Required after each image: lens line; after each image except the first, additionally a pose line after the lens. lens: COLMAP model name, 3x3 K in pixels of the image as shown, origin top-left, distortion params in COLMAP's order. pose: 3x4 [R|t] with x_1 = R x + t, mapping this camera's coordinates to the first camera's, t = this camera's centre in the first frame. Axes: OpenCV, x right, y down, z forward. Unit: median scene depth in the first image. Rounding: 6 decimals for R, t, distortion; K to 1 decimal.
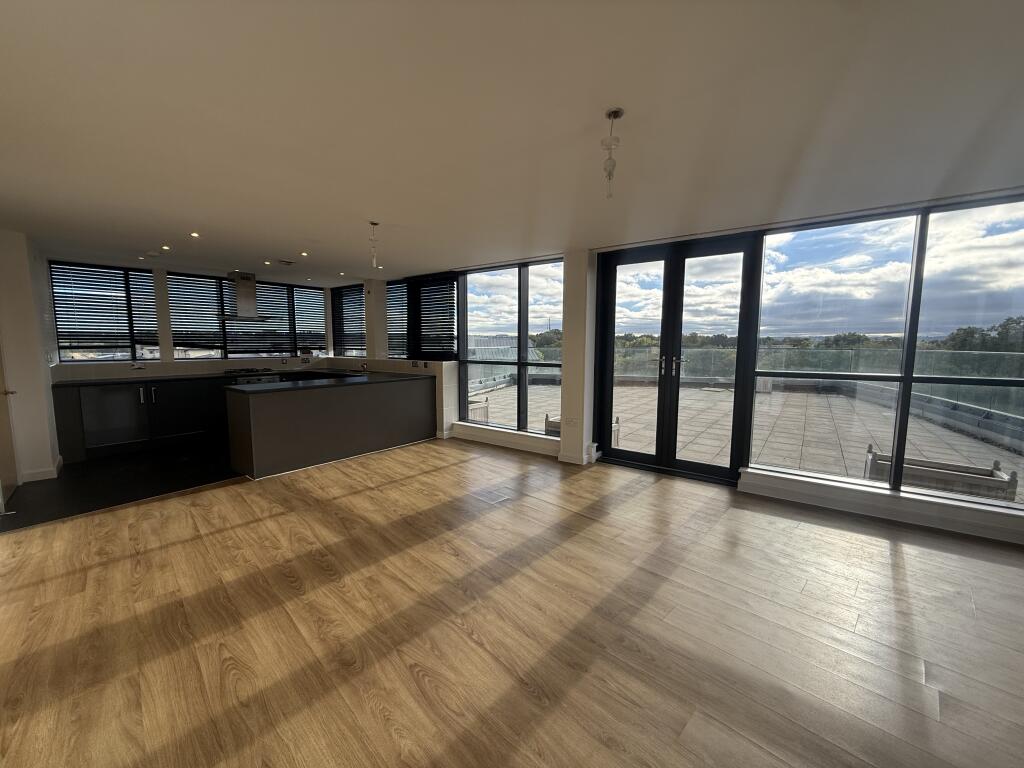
lens RADIAL K [[408.3, 0, 507.8], [0, 408.3, 382.2], [0, 0, 1]] dist [-0.000839, -0.000404]
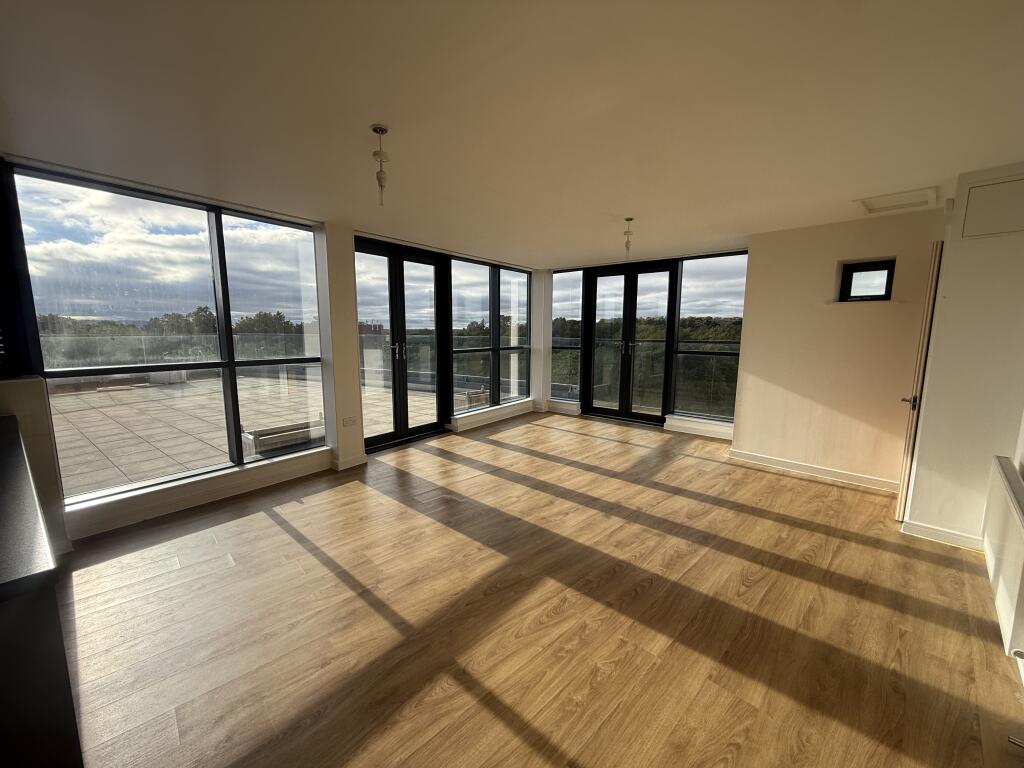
lens RADIAL K [[408.3, 0, 505.4], [0, 408.3, 384.6], [0, 0, 1]] dist [-0.000839, -0.000404]
pose [[0.008027, -0.136193, 0.990650, -1.059033], [0.091324, 0.986641, 0.134902, -0.106789], [-0.995789, 0.089388, 0.020357, 0.940721]]
